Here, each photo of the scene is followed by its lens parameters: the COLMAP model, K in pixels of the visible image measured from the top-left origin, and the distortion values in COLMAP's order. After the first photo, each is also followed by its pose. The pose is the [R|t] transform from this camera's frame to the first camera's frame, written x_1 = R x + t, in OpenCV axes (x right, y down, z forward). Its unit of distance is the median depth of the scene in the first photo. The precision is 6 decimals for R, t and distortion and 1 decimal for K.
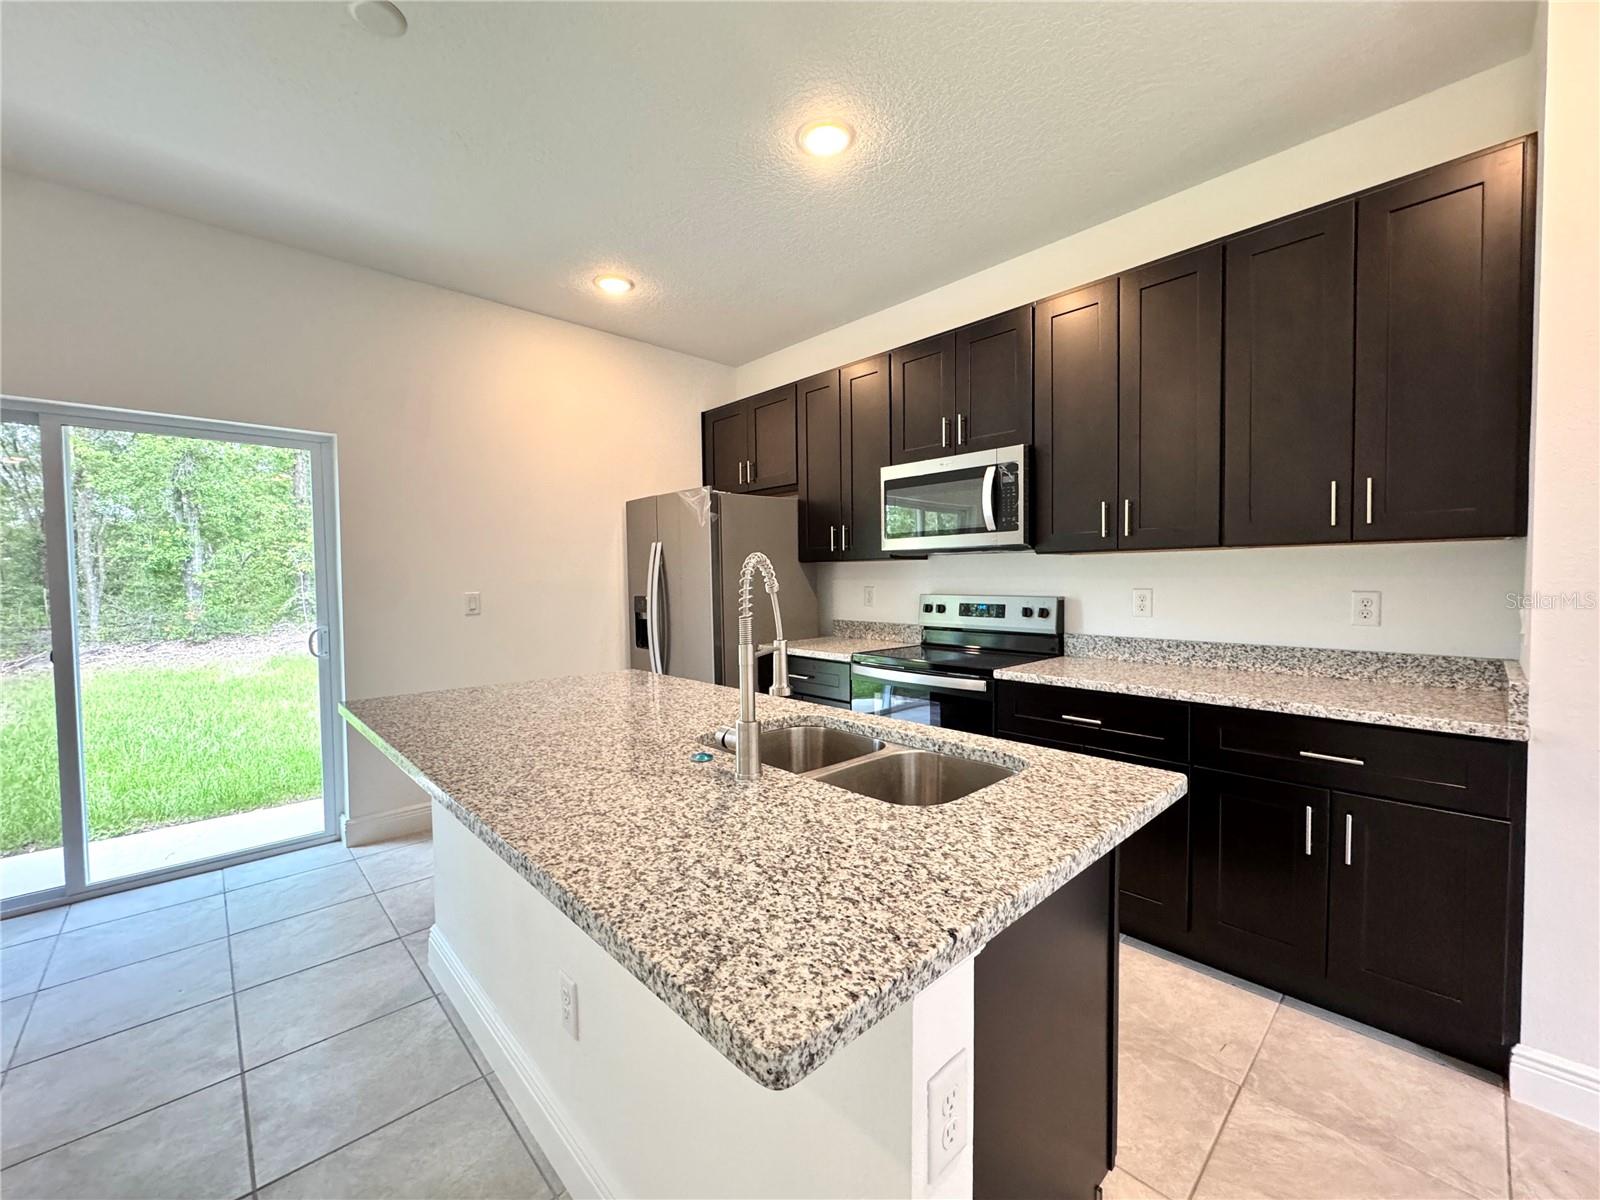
lens RADIAL K [[642.3, 0, 793.8], [0, 642.3, 597.8], [0, 0, 1]] dist [-0.005218, 0.000700]
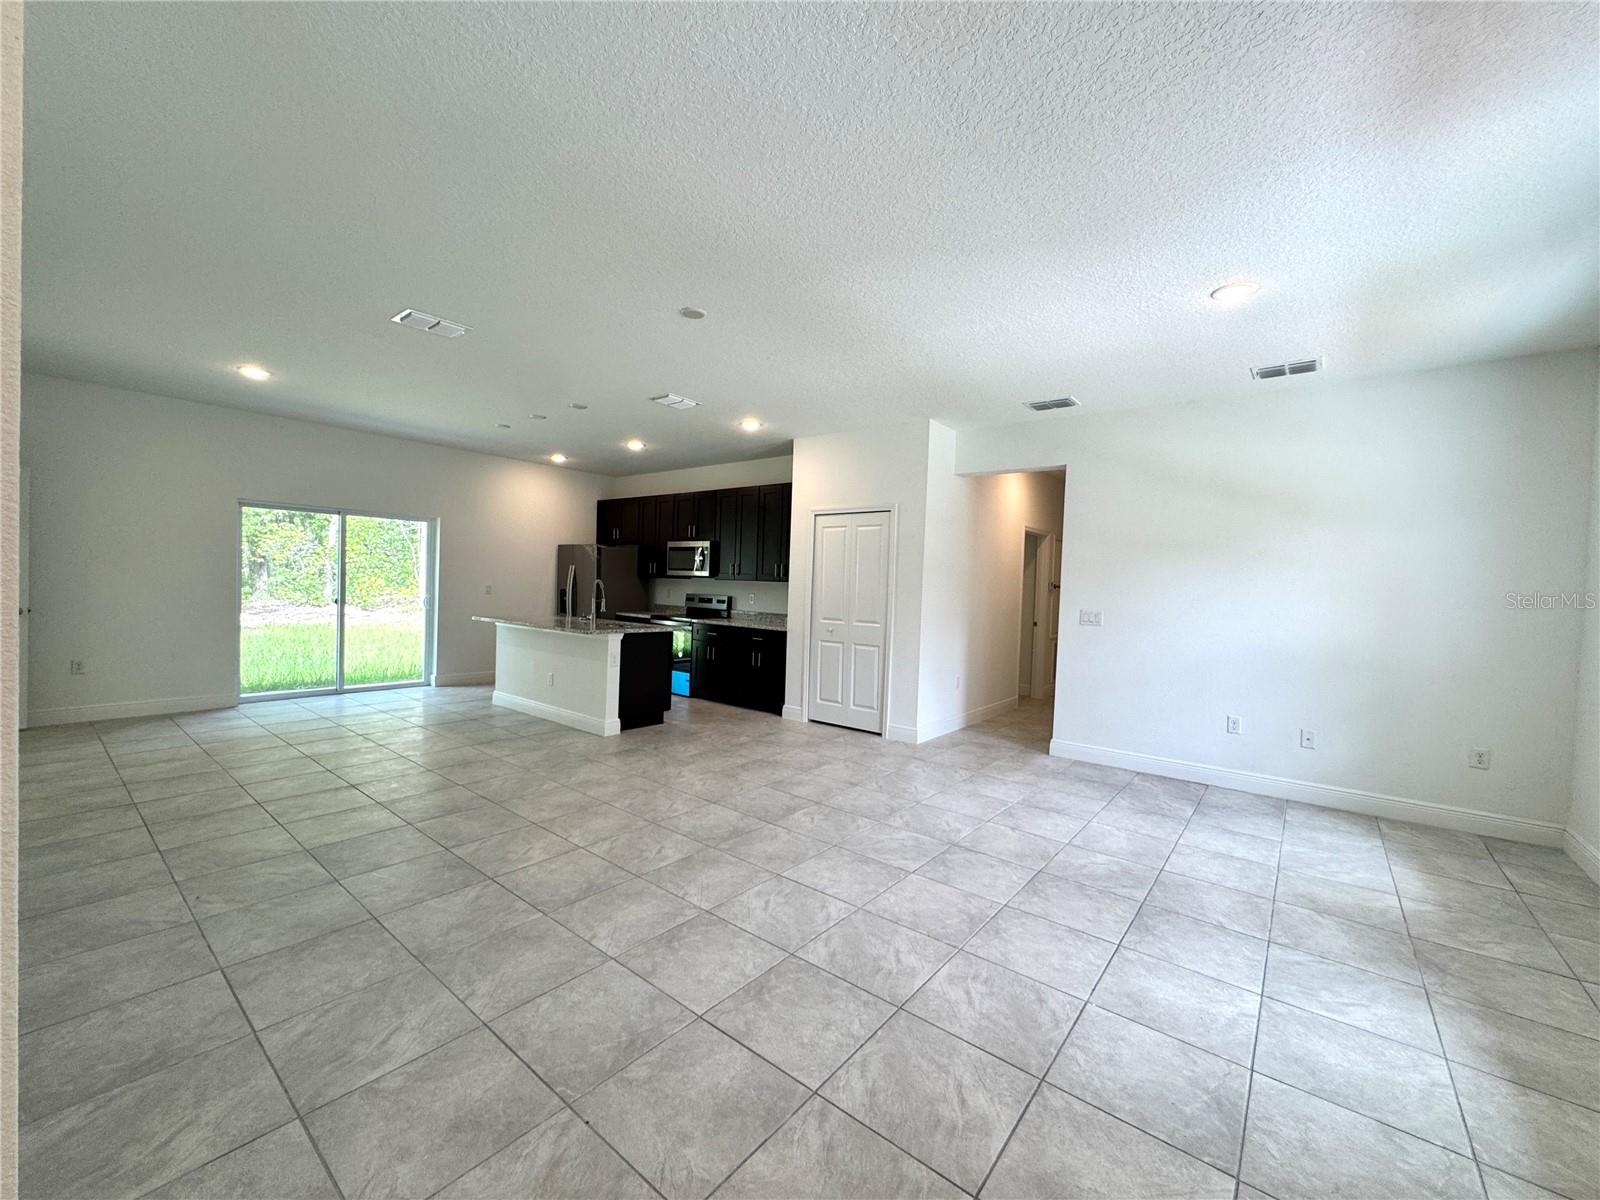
lens RADIAL K [[642.3, 0, 800.8], [0, 642.3, 600.1], [0, 0, 1]] dist [-0.005218, 0.000700]
pose [[0.989076, 0.042031, 0.141285, 0.330795], [-0.041201, 0.999112, -0.008795, 0.026775], [-0.141530, 0.002878, 0.989930, -1.674988]]
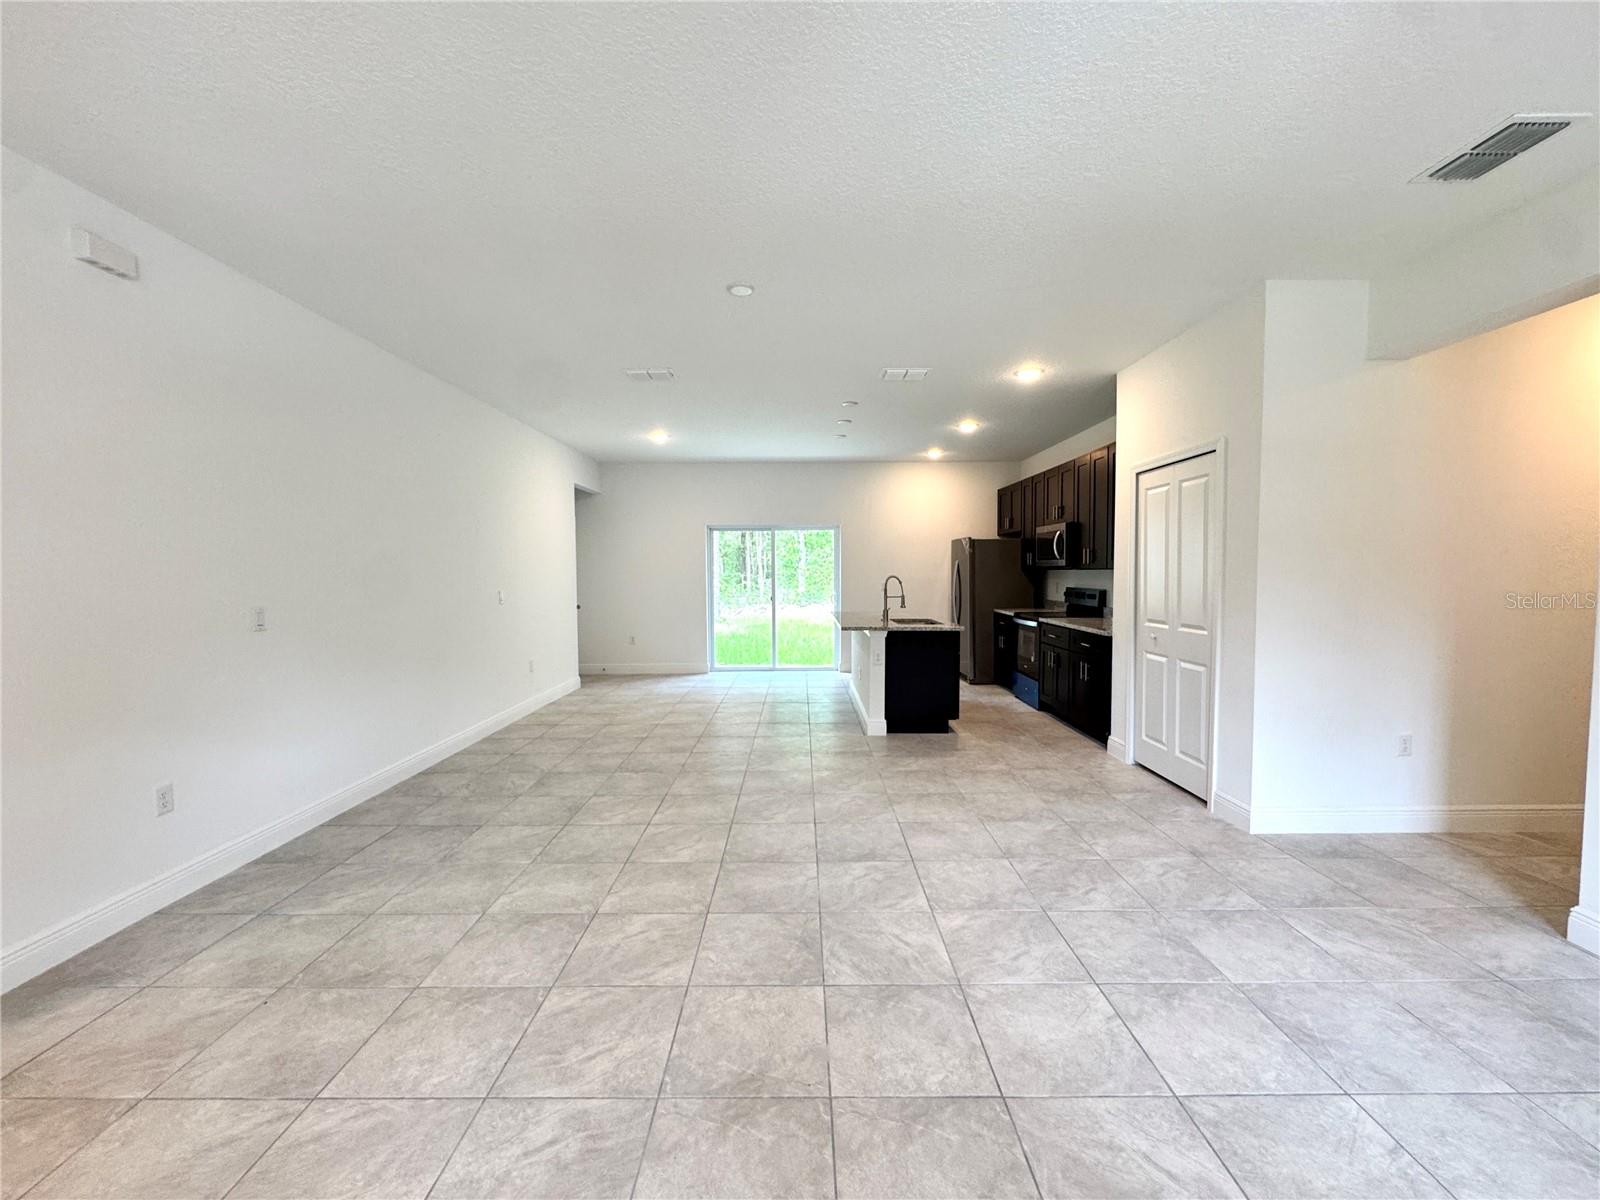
lens RADIAL K [[642.3, 0, 798.8], [0, 642.3, 603.4], [0, 0, 1]] dist [-0.005218, 0.000700]
pose [[0.726329, 0.042604, -0.686026, 1.136317], [-0.025171, 0.999056, 0.035394, -0.005264], [0.686886, -0.008439, 0.726716, -1.210624]]
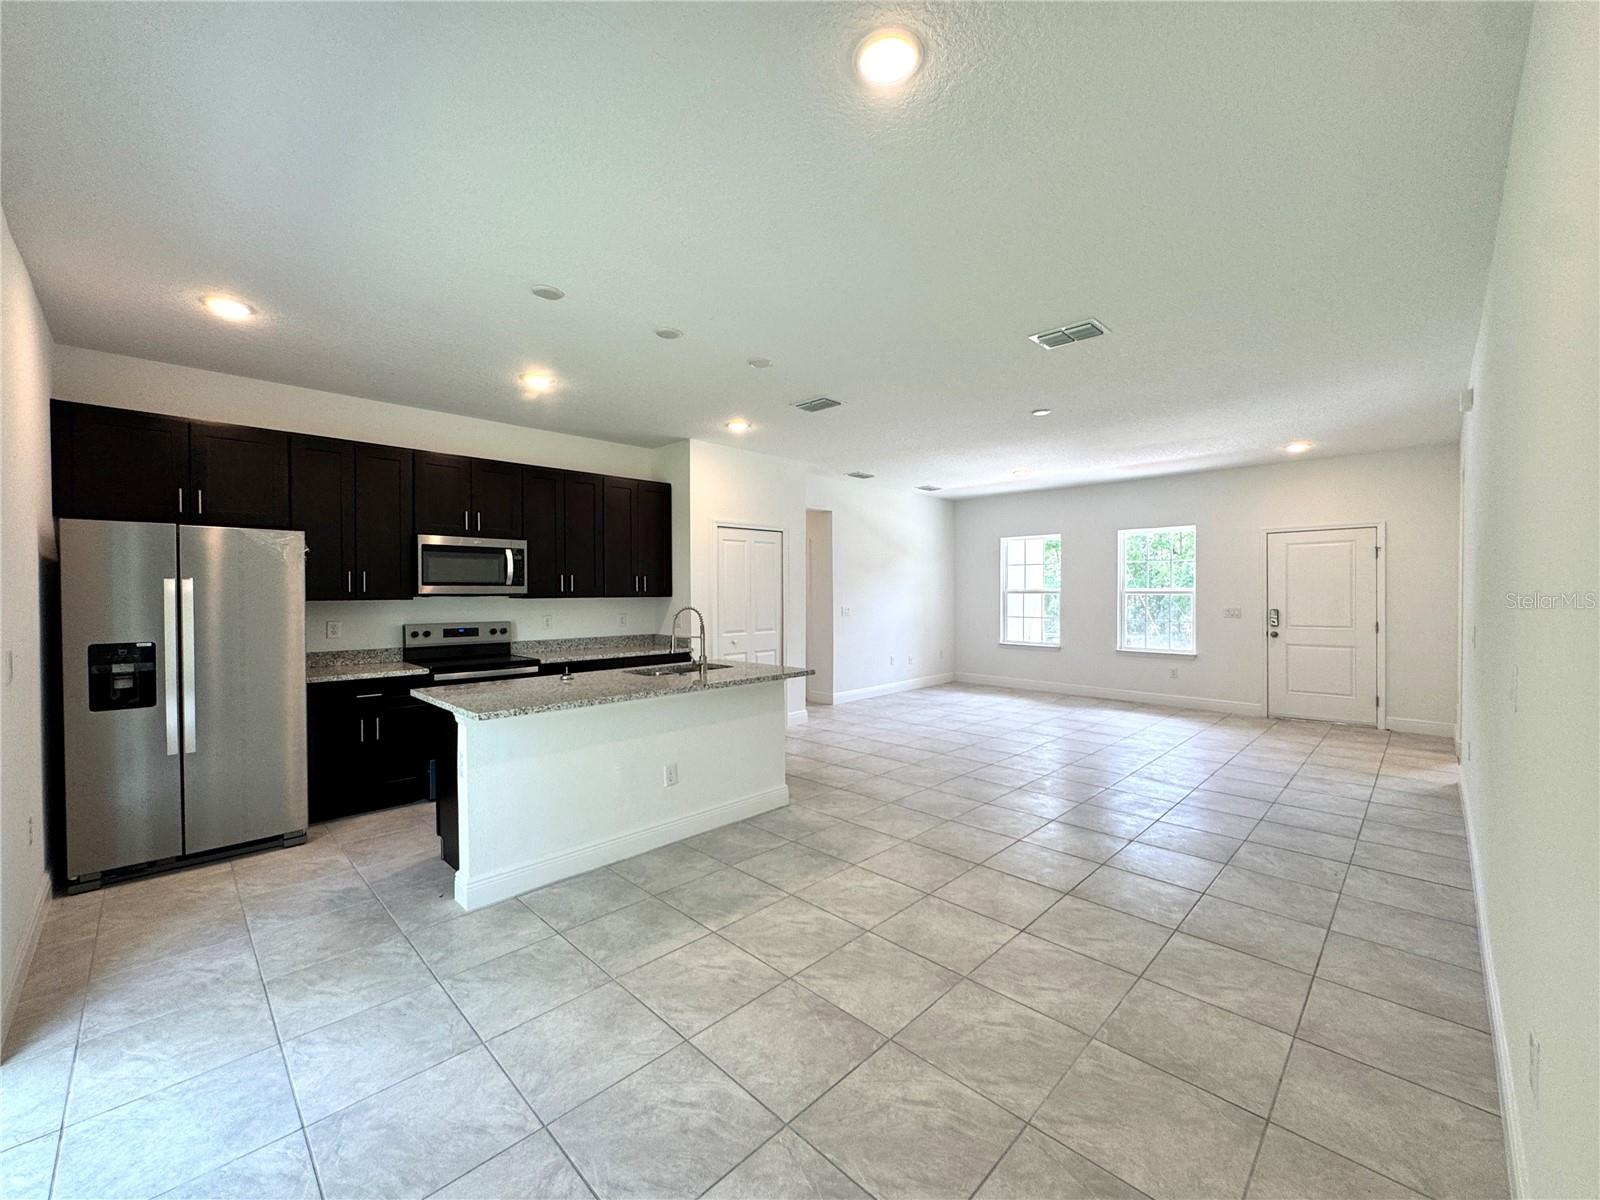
lens RADIAL K [[642.3, 0, 800.9], [0, 642.3, 600.2], [0, 0, 1]] dist [-0.005218, 0.000700]
pose [[-0.034383, -0.002030, 0.999407, -1.400122], [0.036354, 0.999334, 0.003280, -0.037033], [-0.998747, 0.036445, -0.034287, 0.241702]]
